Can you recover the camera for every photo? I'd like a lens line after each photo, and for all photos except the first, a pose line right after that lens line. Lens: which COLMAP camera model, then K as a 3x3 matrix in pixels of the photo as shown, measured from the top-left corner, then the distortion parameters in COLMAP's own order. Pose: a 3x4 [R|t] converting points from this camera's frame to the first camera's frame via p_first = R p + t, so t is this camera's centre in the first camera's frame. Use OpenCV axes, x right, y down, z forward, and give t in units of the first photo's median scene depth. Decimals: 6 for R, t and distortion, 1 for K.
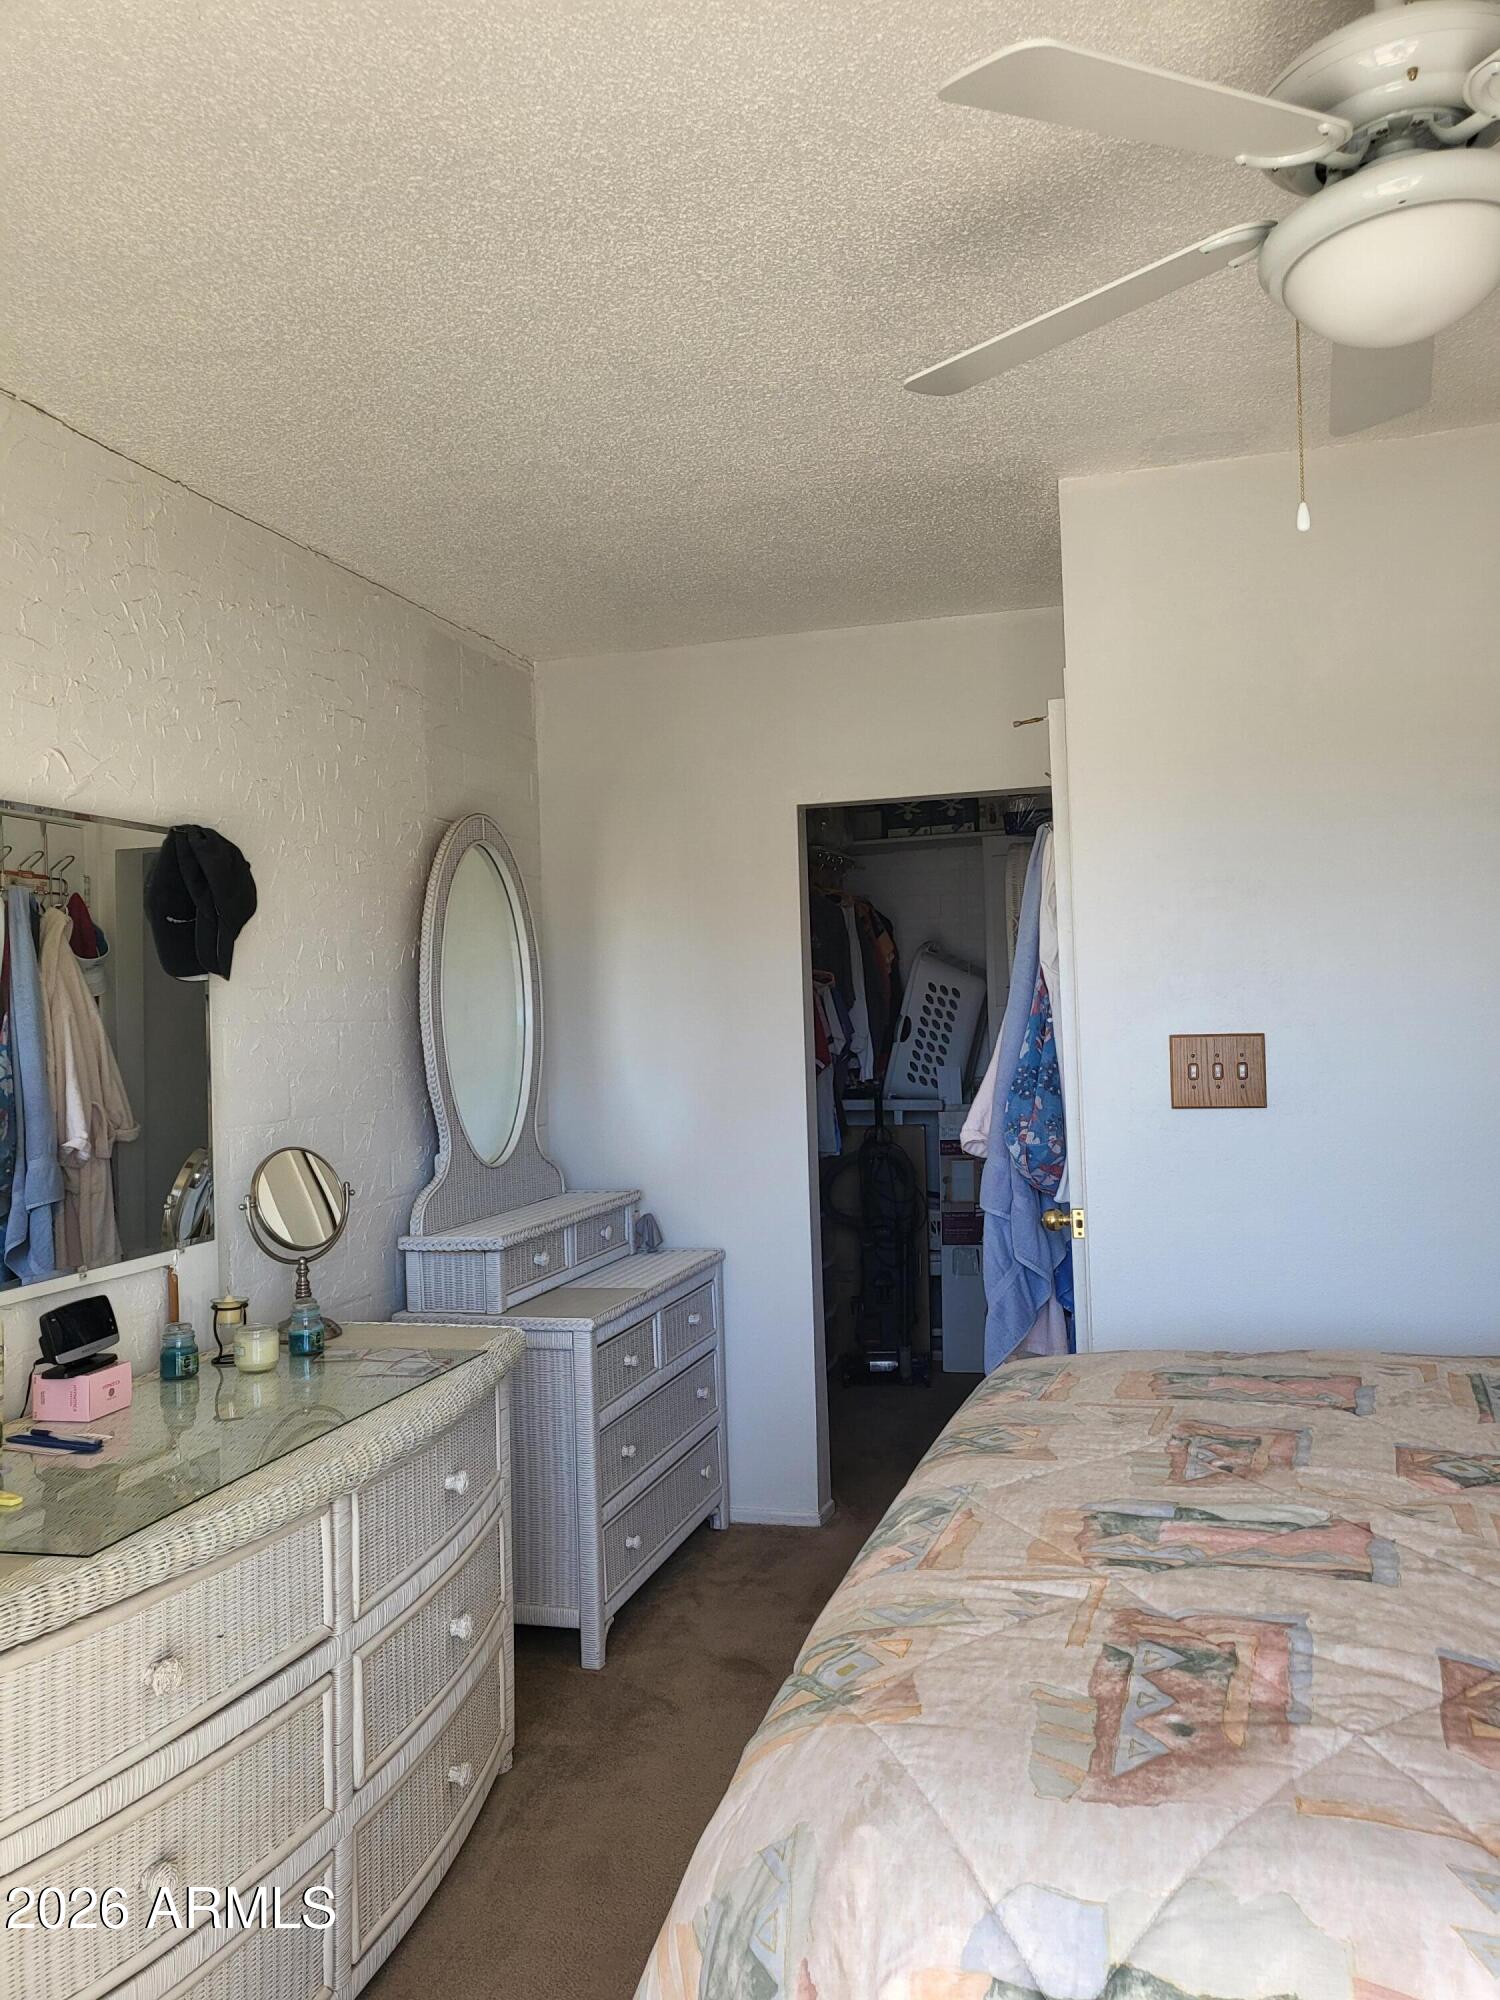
lens RADIAL K [[1528.6, 0, 750.0], [0, 1528.6, 1000.0], [0, 0, 1]] dist [0.001362, -0.000602]
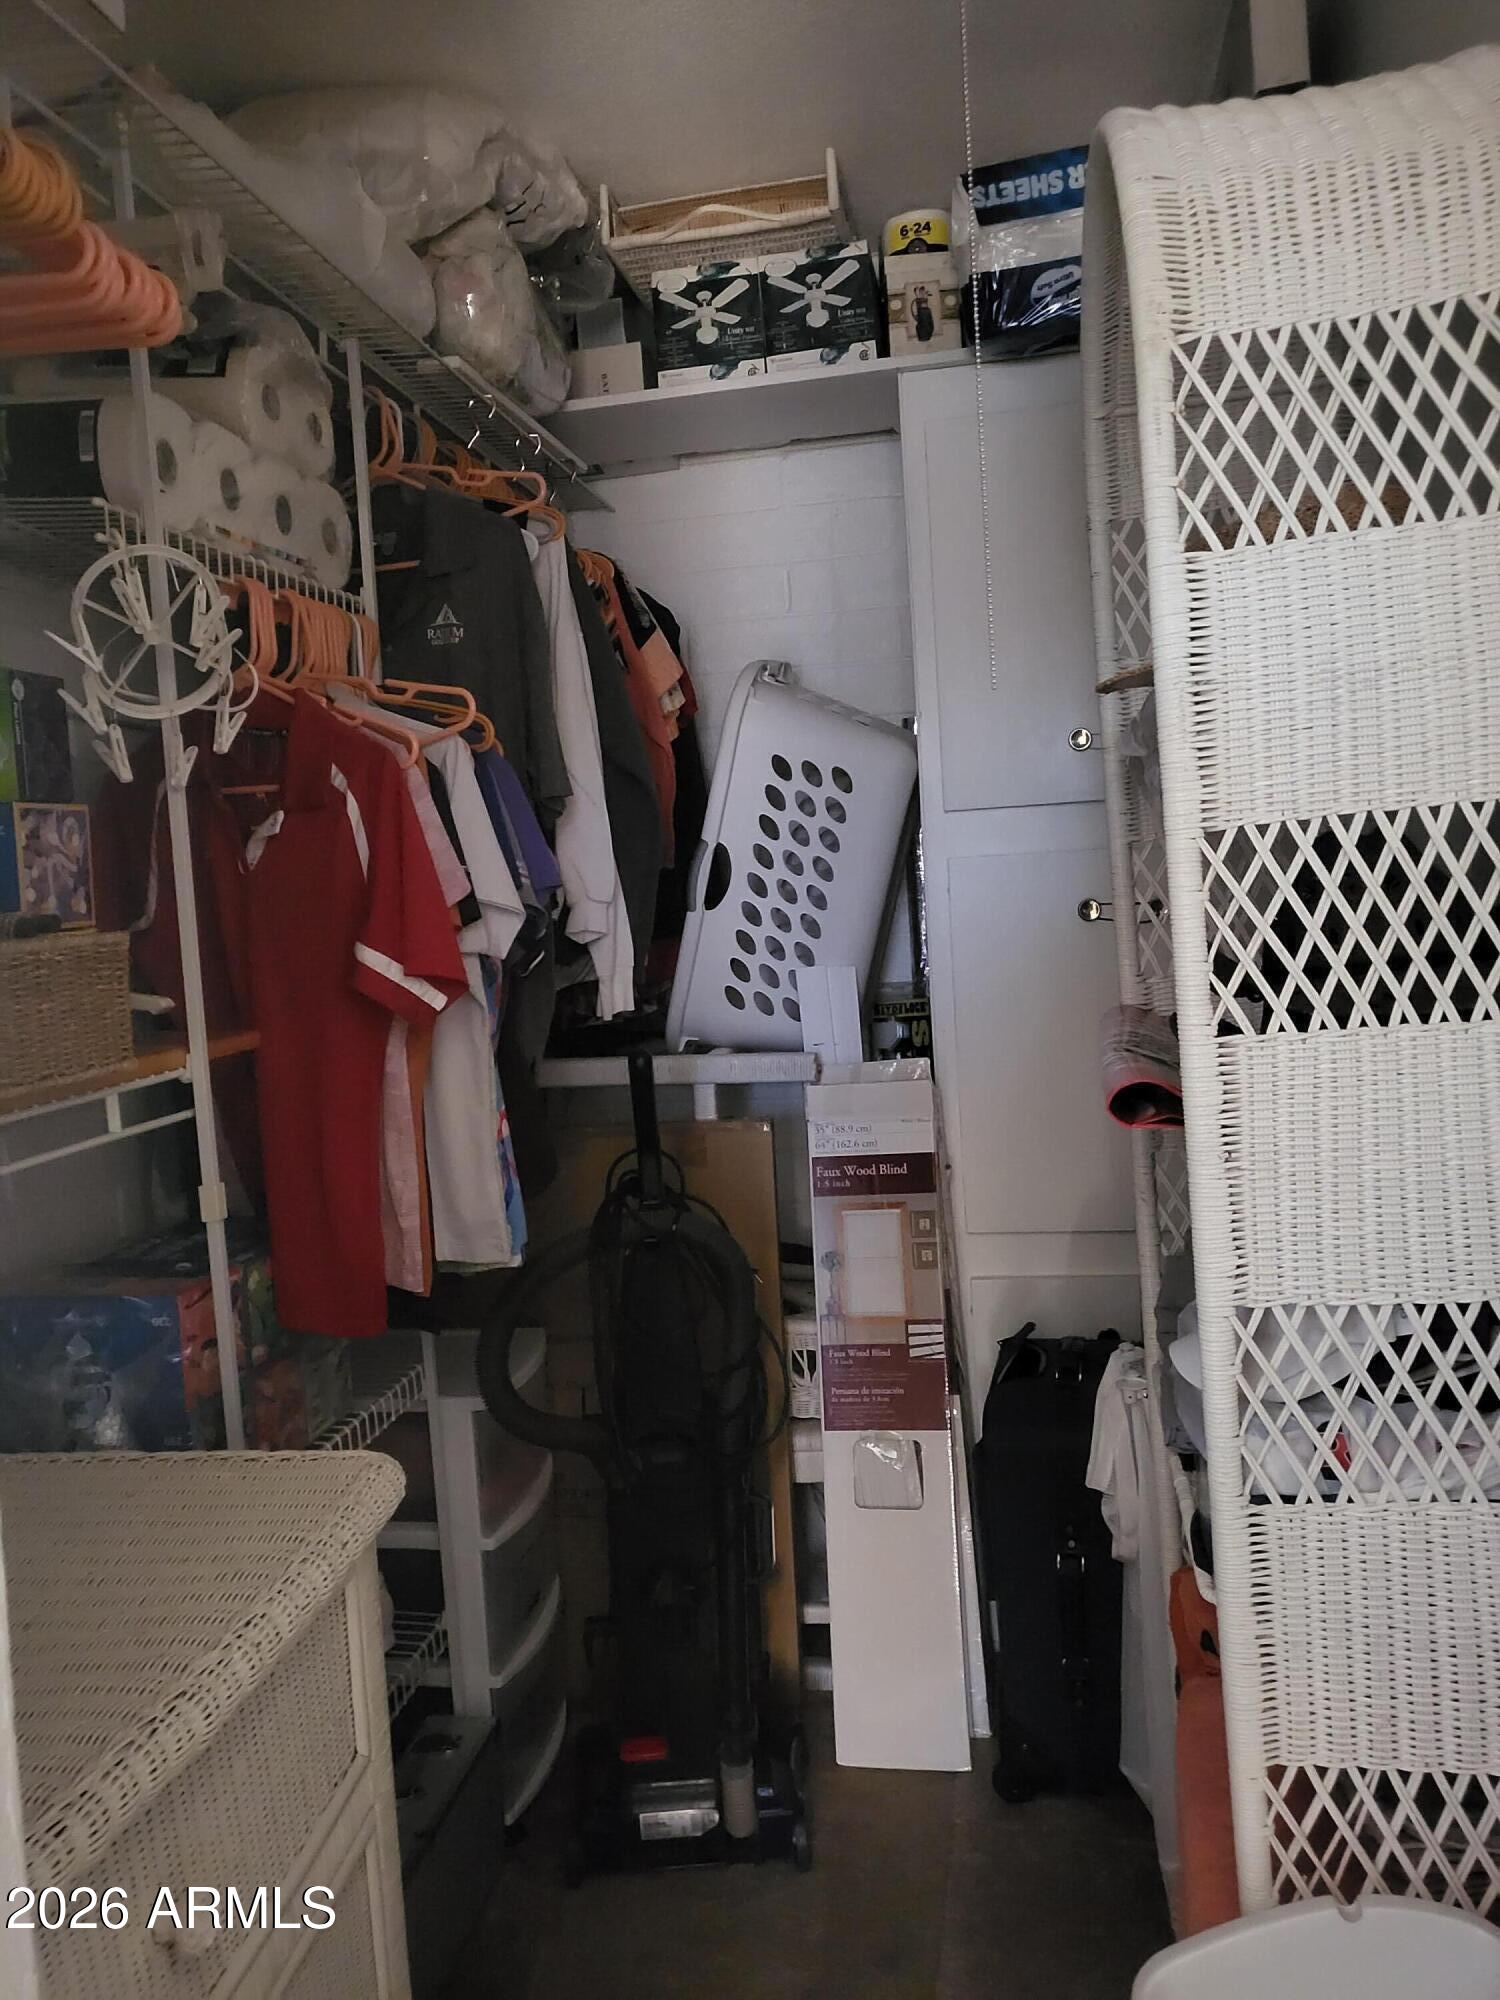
lens RADIAL K [[1528.6, 0, 750.0], [0, 1528.6, 1000.0], [0, 0, 1]] dist [0.001362, -0.000602]
pose [[0.993878, -0.033274, 0.105352, 0.067579], [0.027280, 0.997954, 0.057827, 0.028290], [-0.107061, -0.054599, 0.992752, 0.605619]]
